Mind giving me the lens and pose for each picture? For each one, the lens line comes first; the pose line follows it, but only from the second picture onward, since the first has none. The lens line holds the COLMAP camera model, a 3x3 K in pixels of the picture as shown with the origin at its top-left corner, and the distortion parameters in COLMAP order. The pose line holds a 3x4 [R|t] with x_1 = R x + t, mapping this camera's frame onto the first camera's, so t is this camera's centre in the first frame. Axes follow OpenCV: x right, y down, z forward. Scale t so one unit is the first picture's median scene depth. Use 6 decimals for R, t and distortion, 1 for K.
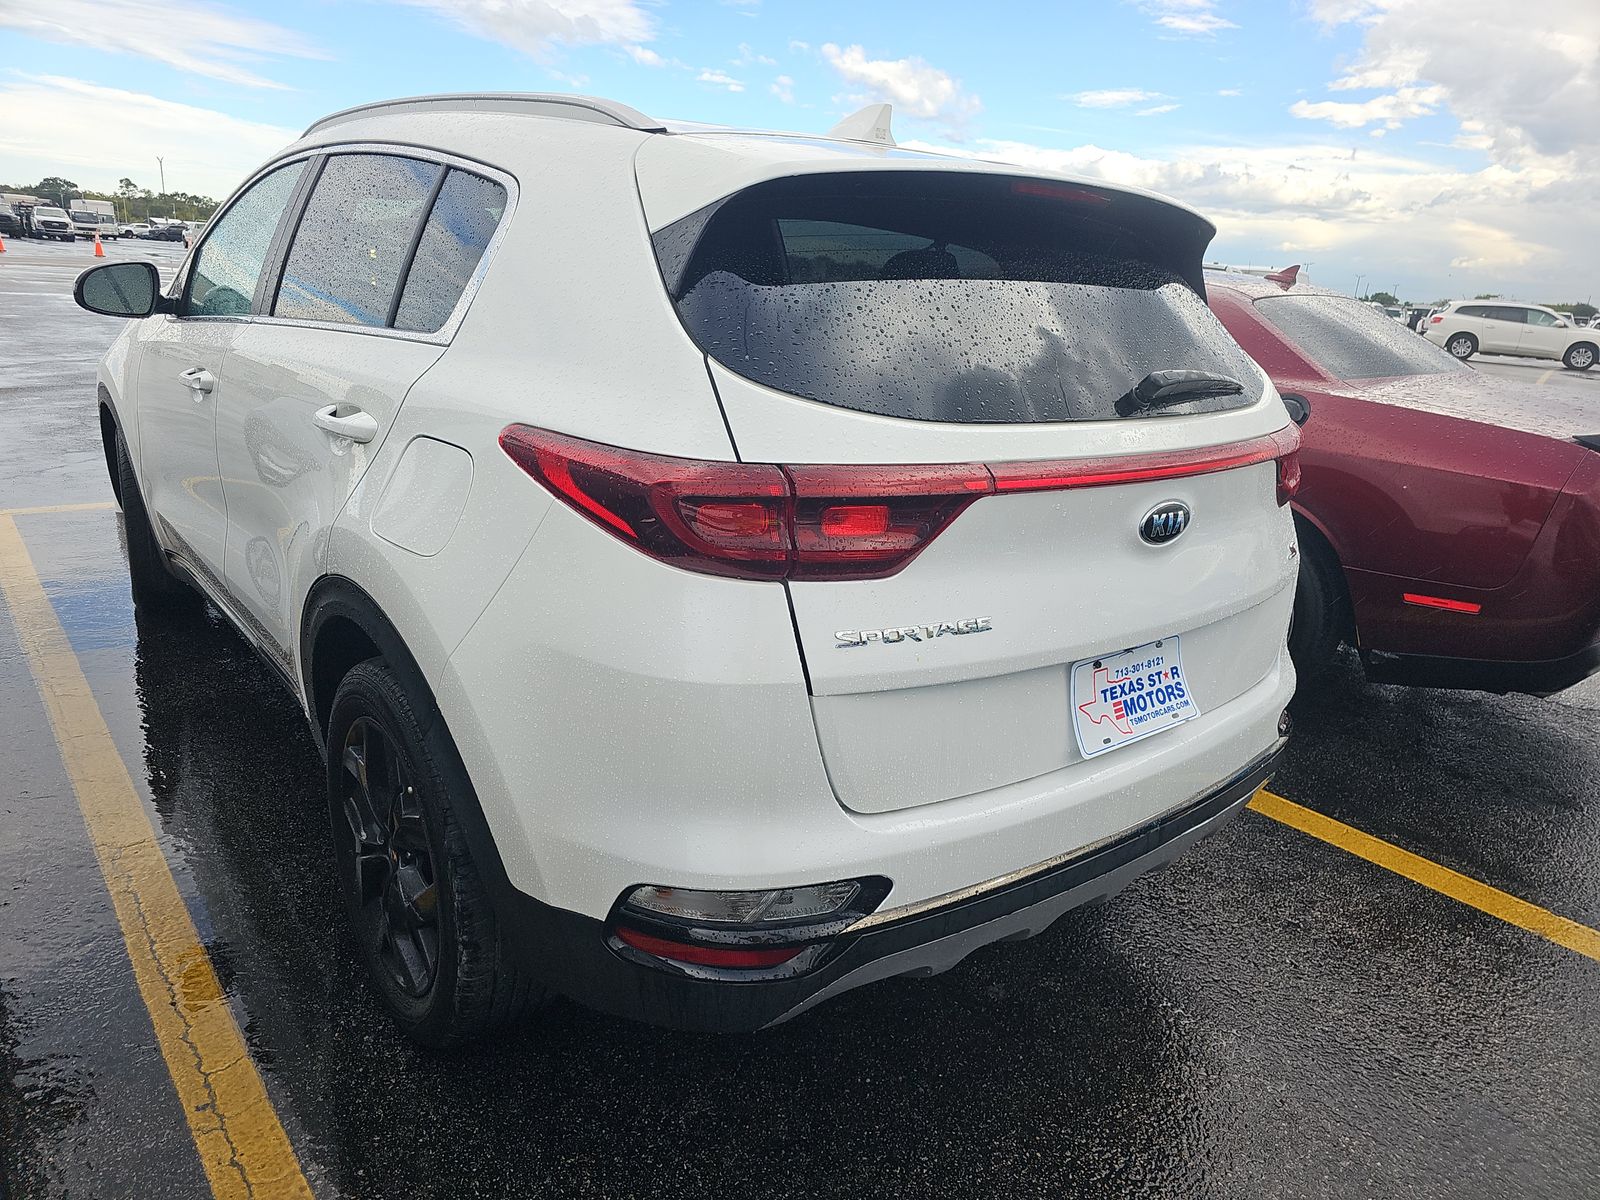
lens RADIAL K [[1088.3, 0, 797.0], [0, 1088.3, 609.0], [0, 0, 1]] dist [0.046531, -0.039880]
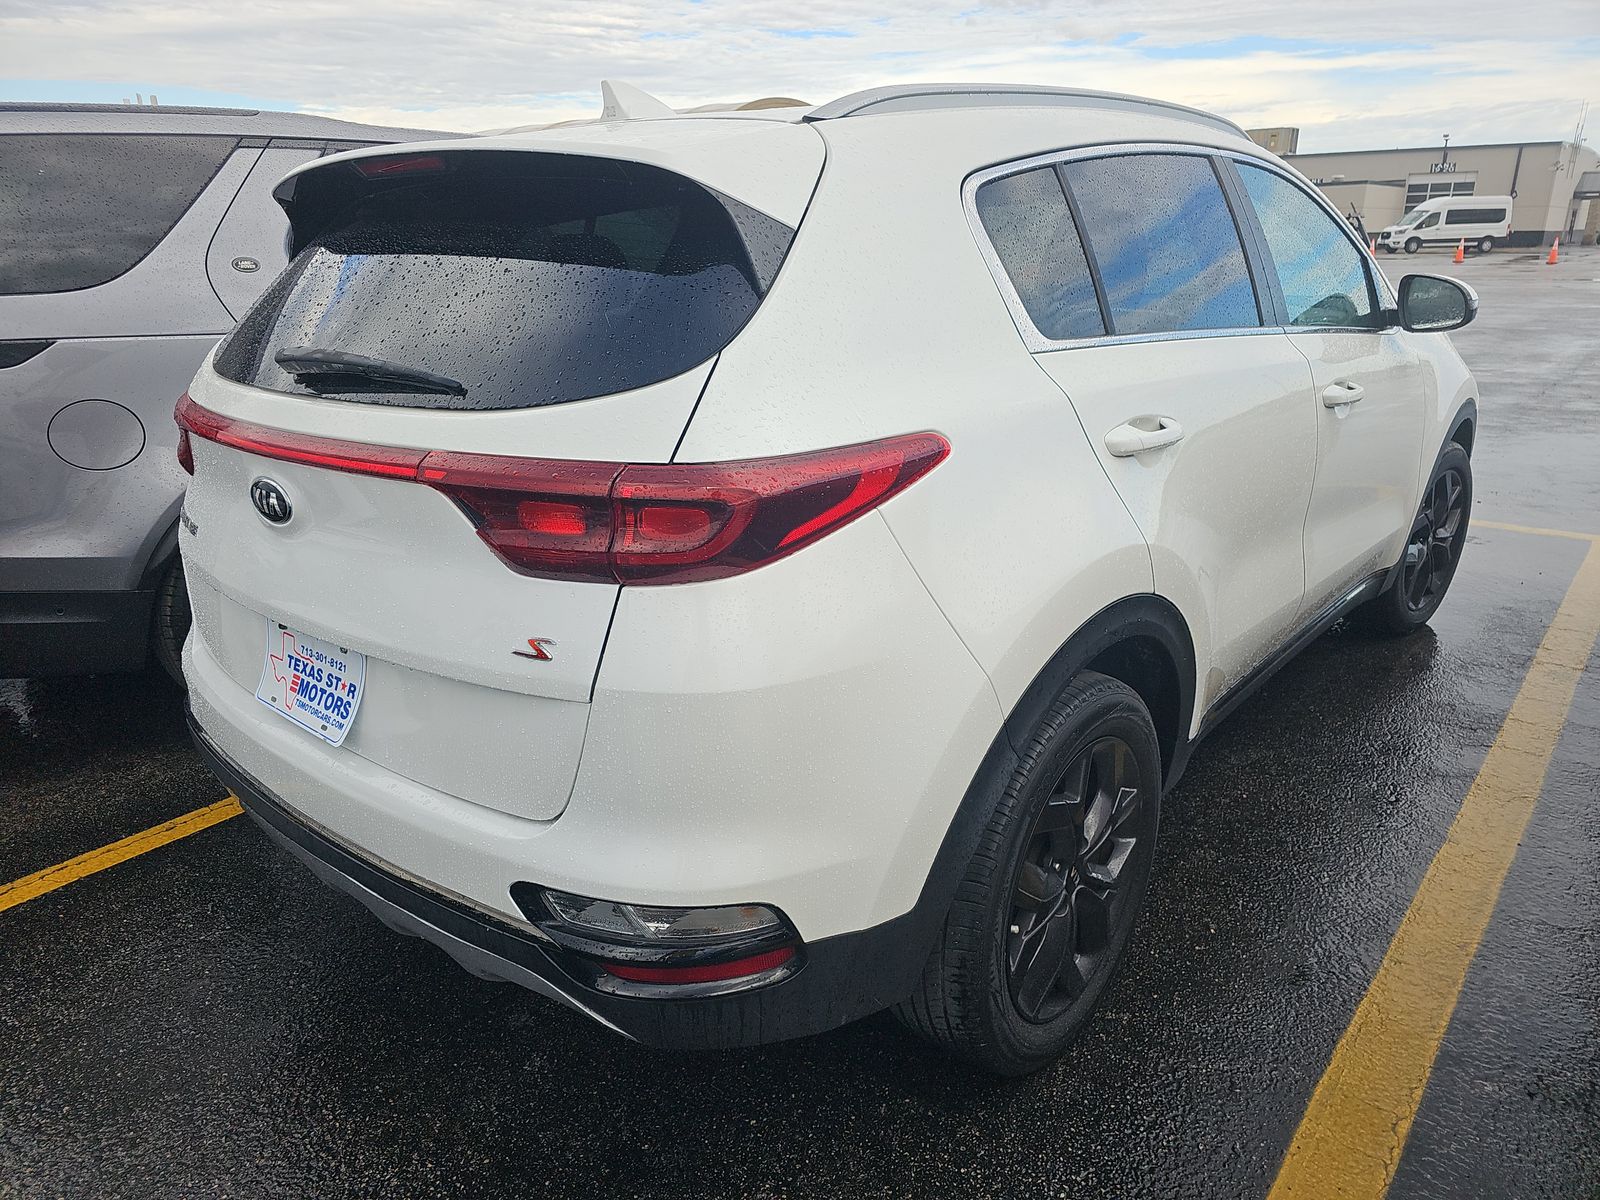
lens RADIAL K [[1088.3, 0, 795.9], [0, 1088.3, 592.0], [0, 0, 1]] dist [0.046531, -0.039880]
pose [[0.171274, 0.247401, -0.953655, 1.279812], [-0.269197, 0.942876, 0.196257, -0.299907], [0.947733, 0.223108, 0.228090, 1.158144]]
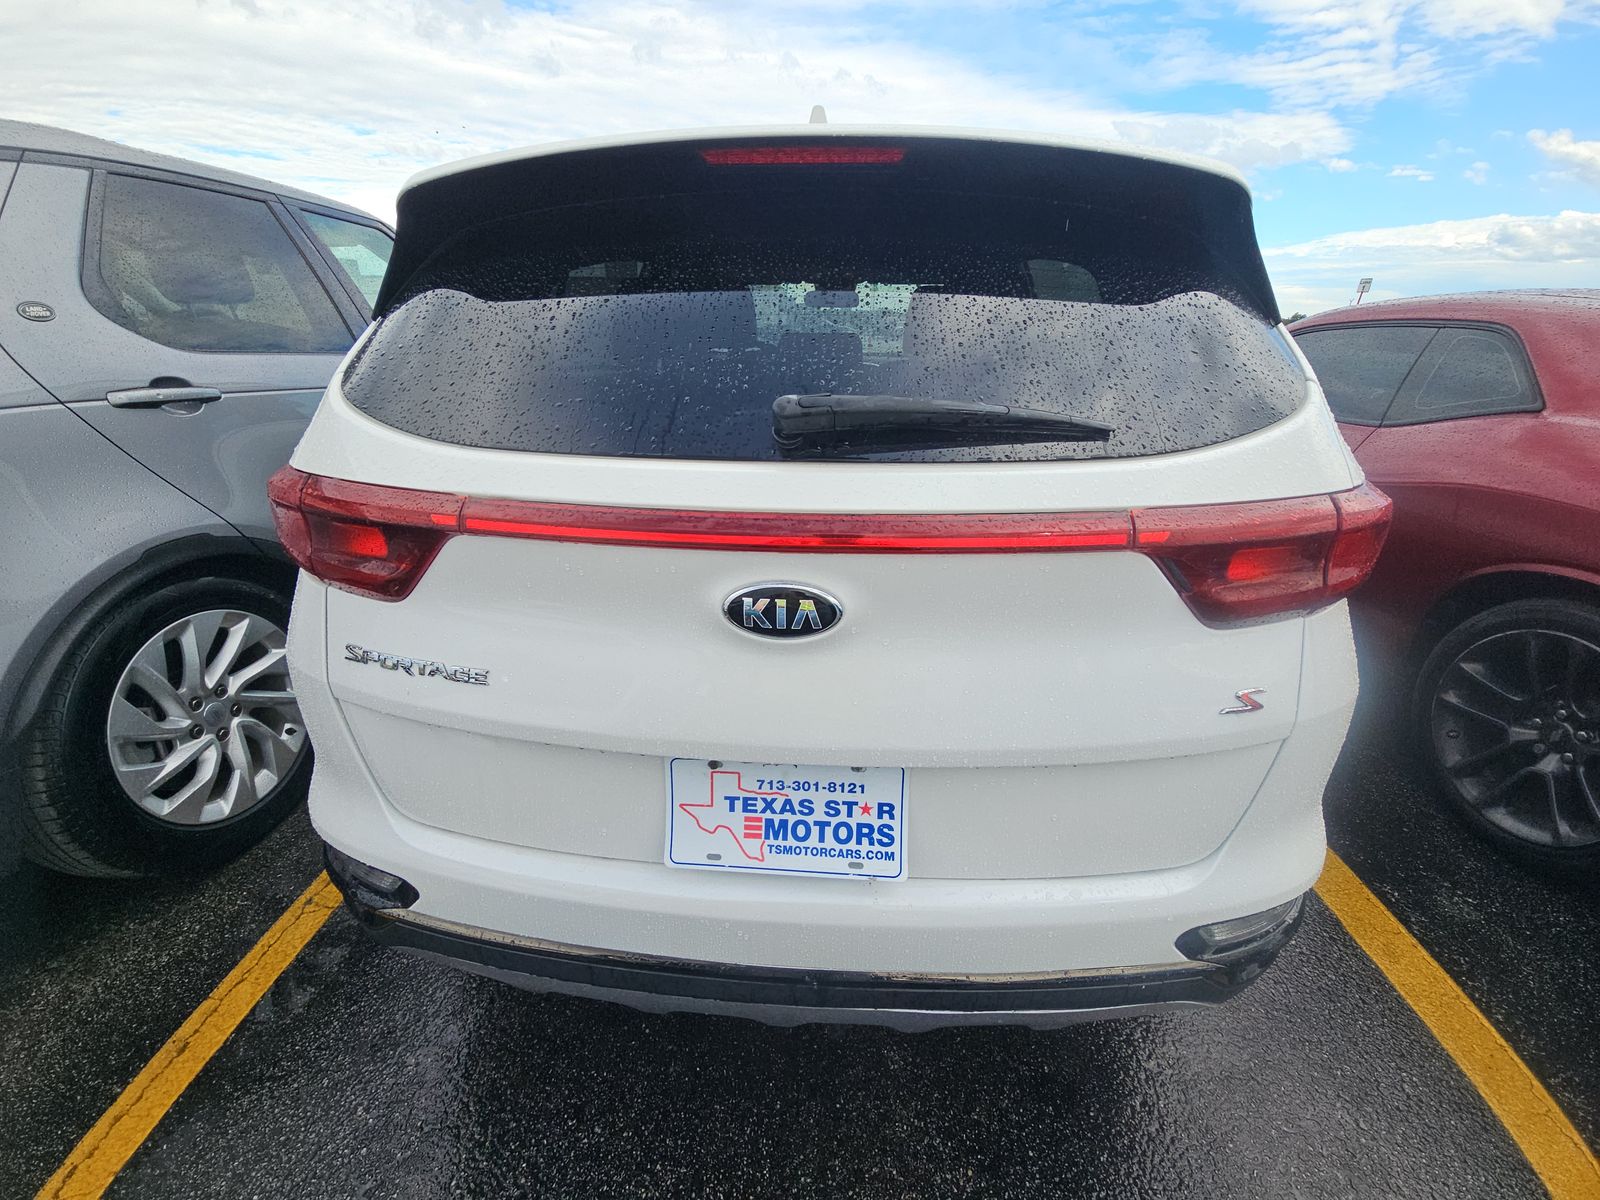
lens RADIAL K [[672.3, 0, 797.6], [0, 672.3, 596.7], [0, 0, 1]] dist [-0.009869, -0.001466]
pose [[0.729723, 0.212668, -0.649828, 0.586356], [-0.171252, 0.976953, 0.127418, -0.136812], [0.661949, 0.018305, 0.749325, 0.635039]]
